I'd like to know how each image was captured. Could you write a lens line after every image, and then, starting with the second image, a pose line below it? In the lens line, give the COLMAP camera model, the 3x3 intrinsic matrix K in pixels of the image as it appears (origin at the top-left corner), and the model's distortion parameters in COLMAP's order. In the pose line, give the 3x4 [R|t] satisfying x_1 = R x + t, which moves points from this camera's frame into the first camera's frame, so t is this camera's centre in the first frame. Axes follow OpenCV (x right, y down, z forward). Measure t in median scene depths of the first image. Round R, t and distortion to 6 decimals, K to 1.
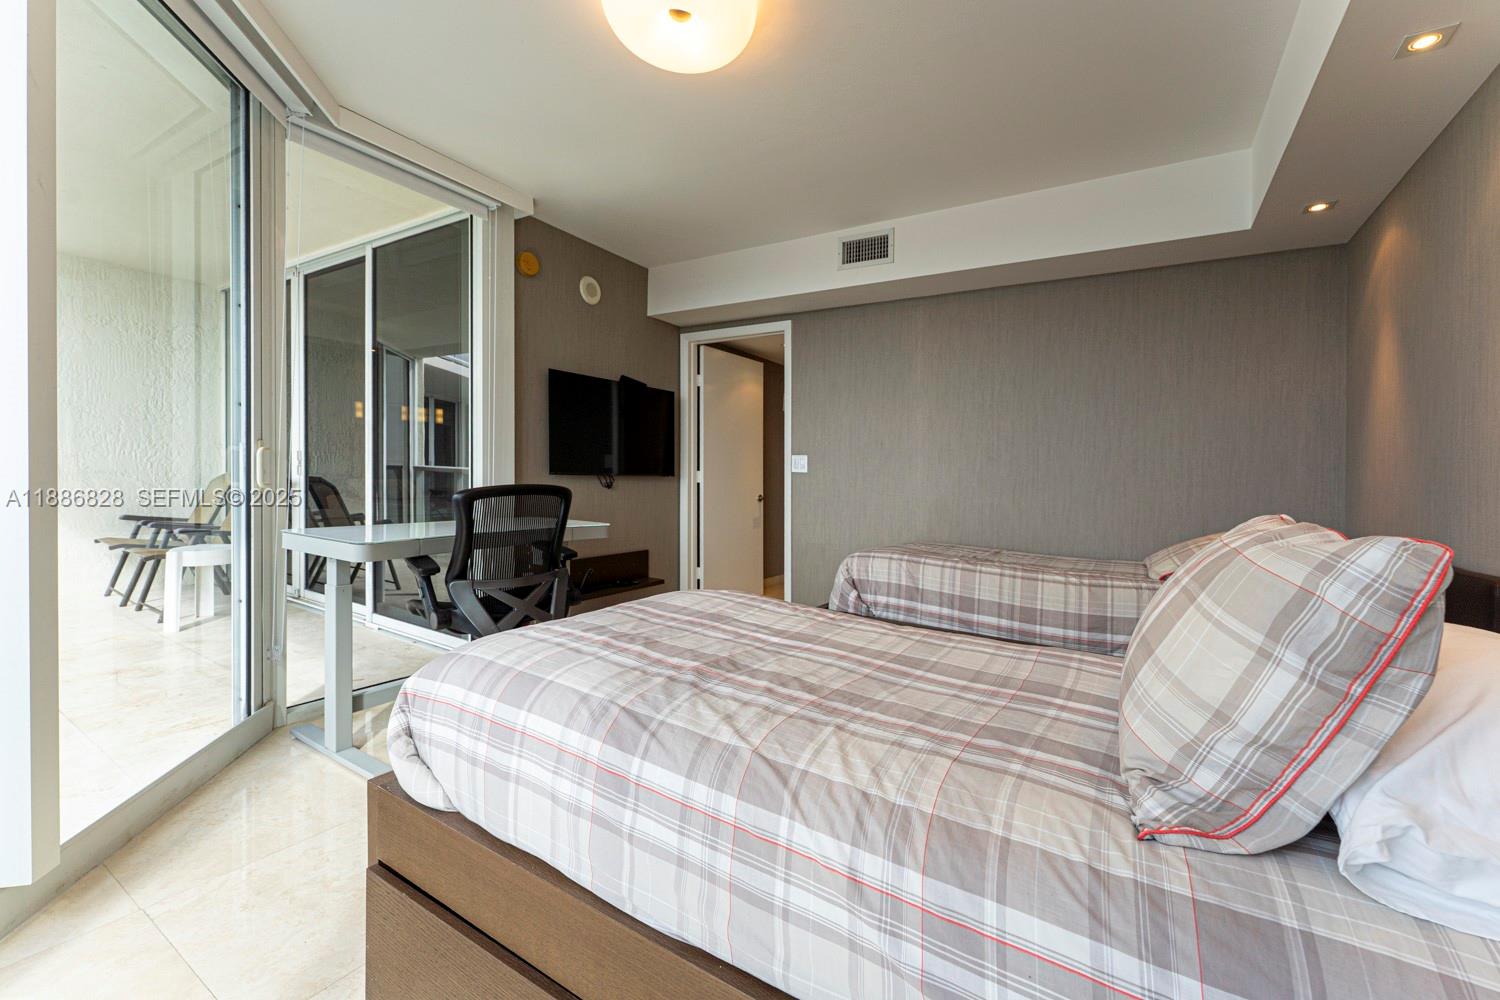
lens RADIAL K [[606.0, 0, 752.3], [0, 606.0, 474.6], [0, 0, 1]] dist [-0.009125, 0.000003]
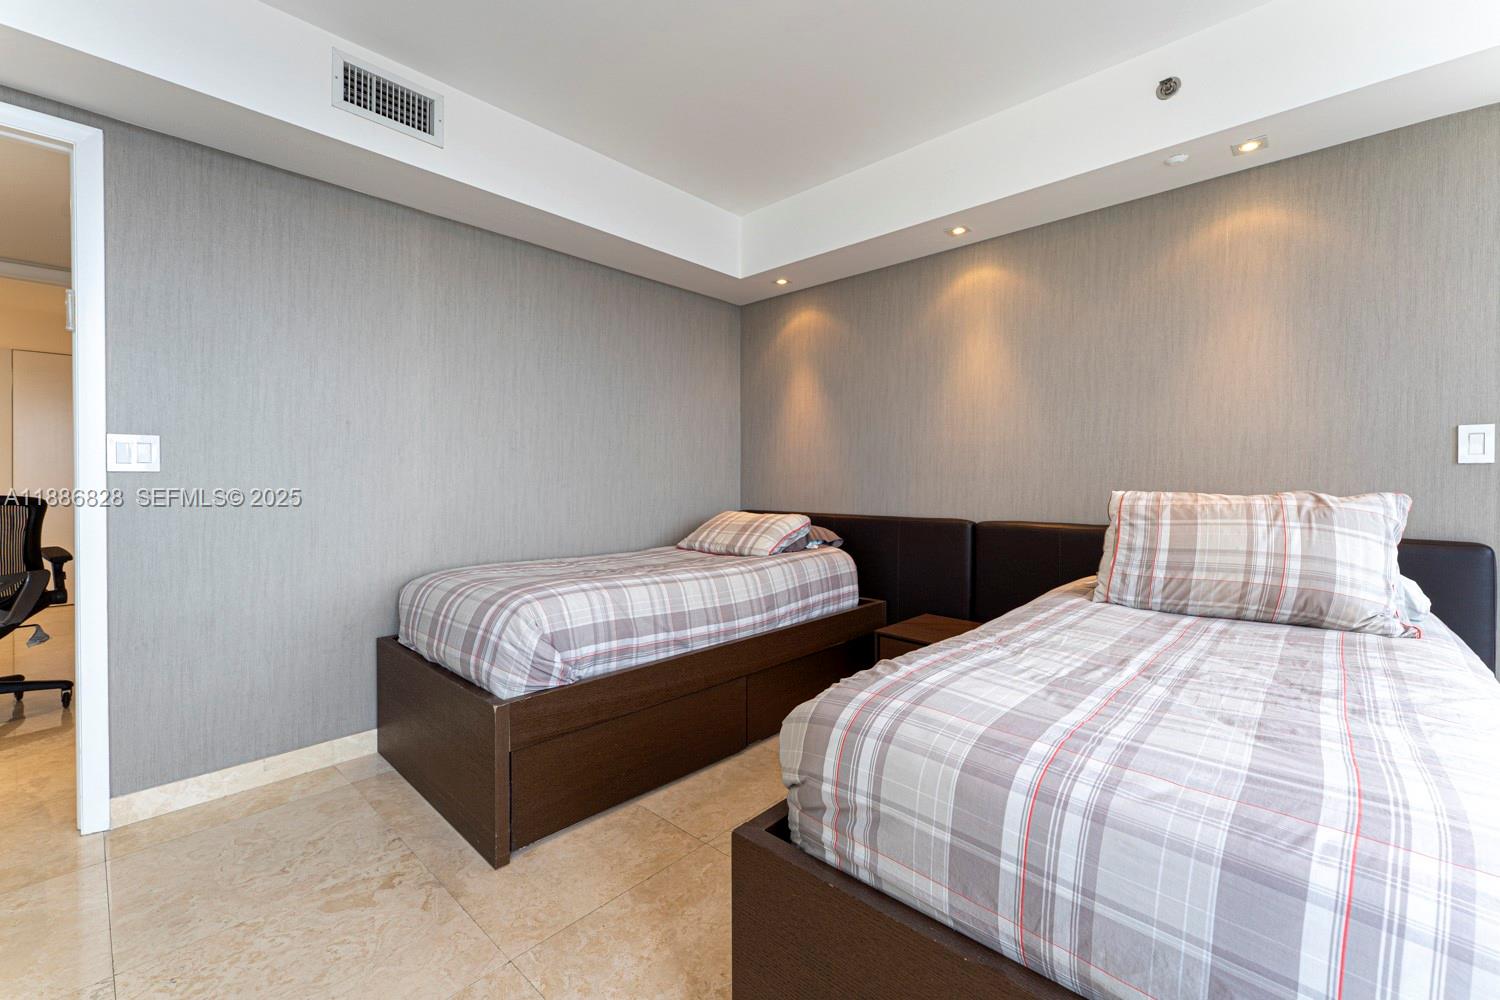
lens RADIAL K [[605.0, 0, 769.9], [0, 605.0, 474.8], [0, 0, 1]] dist [-0.014060, -0.000189]
pose [[0.179225, -0.025043, 0.983489, -0.640507], [0.008046, 0.999680, 0.023989, -0.019497], [-0.983775, 0.003613, 0.179369, 0.985147]]
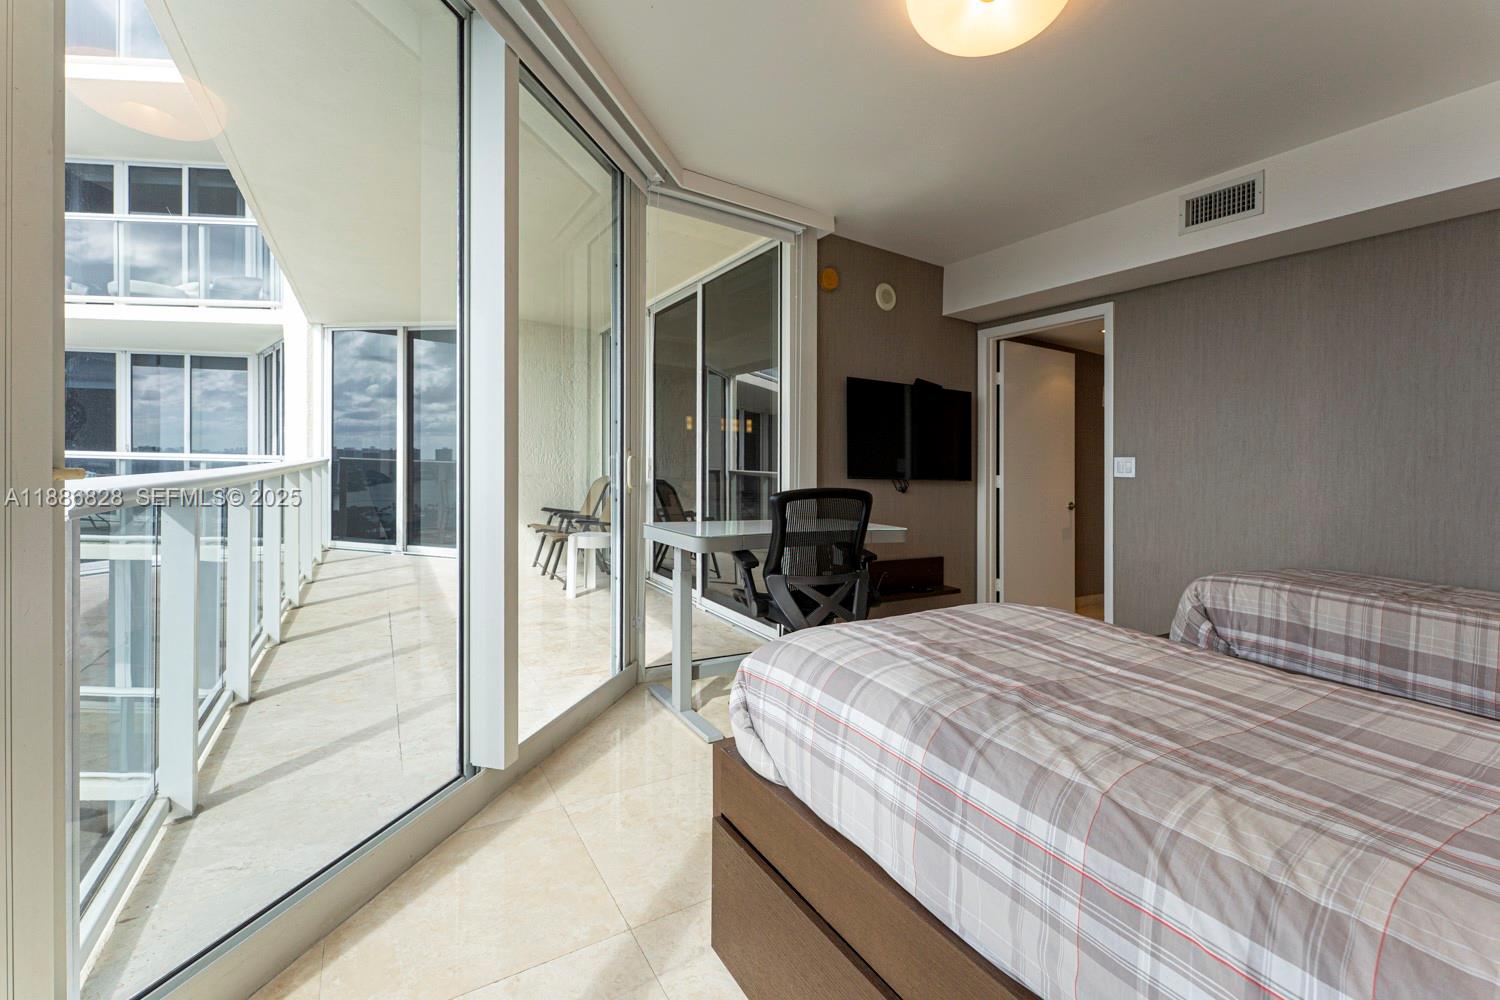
lens RADIAL K [[606.0, 0, 752.3], [0, 606.0, 474.6], [0, 0, 1]] dist [-0.009125, 0.000003]
pose [[0.895099, 0.001462, -0.445866, -0.028762], [-0.004325, 0.999976, -0.005405, -0.001047], [0.445847, 0.006766, 0.895083, -0.008221]]
